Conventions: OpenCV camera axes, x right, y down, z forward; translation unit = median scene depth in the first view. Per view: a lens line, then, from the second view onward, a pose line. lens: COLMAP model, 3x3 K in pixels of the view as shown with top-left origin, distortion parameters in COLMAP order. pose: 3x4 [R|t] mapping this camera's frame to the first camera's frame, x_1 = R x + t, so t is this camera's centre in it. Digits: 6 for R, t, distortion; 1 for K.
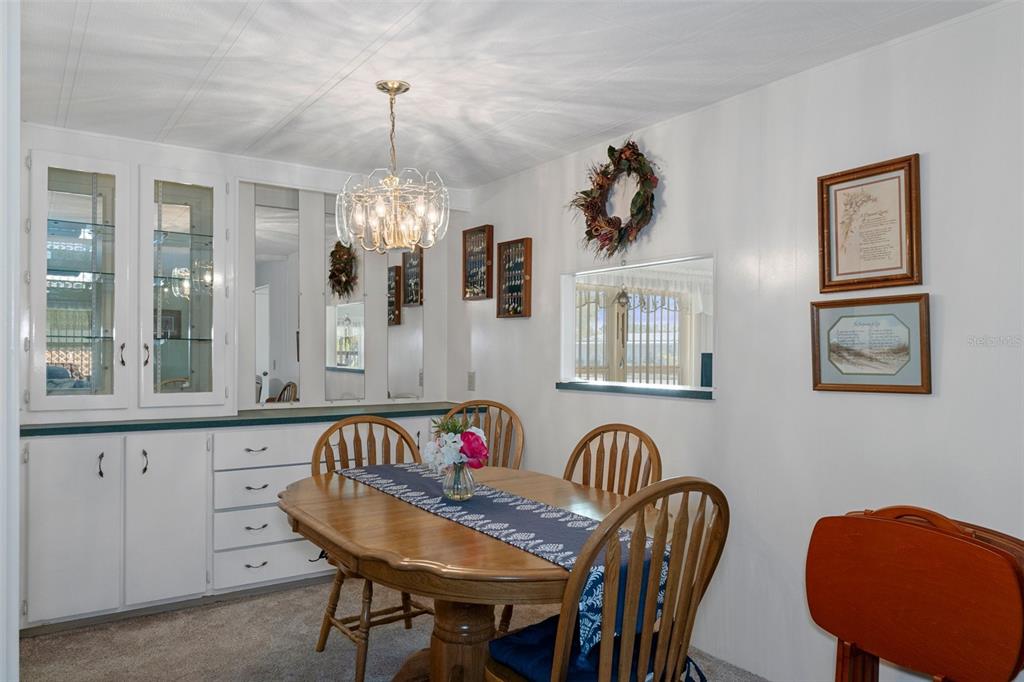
lens RADIAL K [[692.3, 0, 512.0], [0, 692.3, 341.0], [0, 0, 1]] dist [-0.003518, -0.001038]
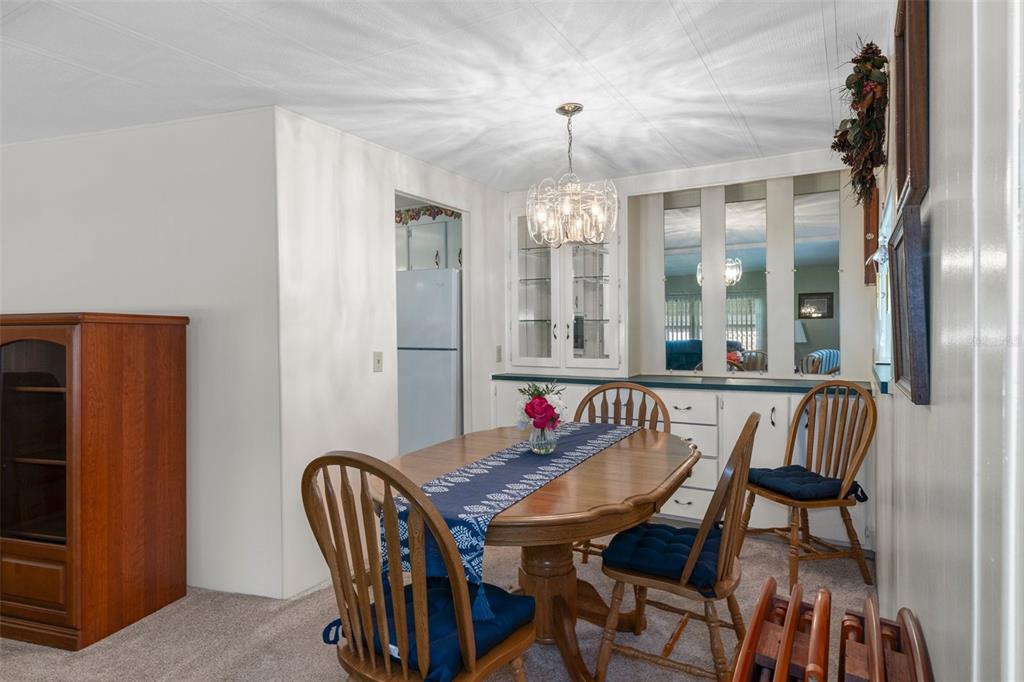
lens RADIAL K [[584.9, 0, 512.0], [0, 584.9, 341.0], [0, 0, 1]] dist [-0.001653, 0.000278]
pose [[0.439701, 0.011964, -0.898065, 0.620544], [0.024805, 0.999368, 0.025459, 0.005705], [0.897802, -0.033471, 0.439126, 0.398515]]
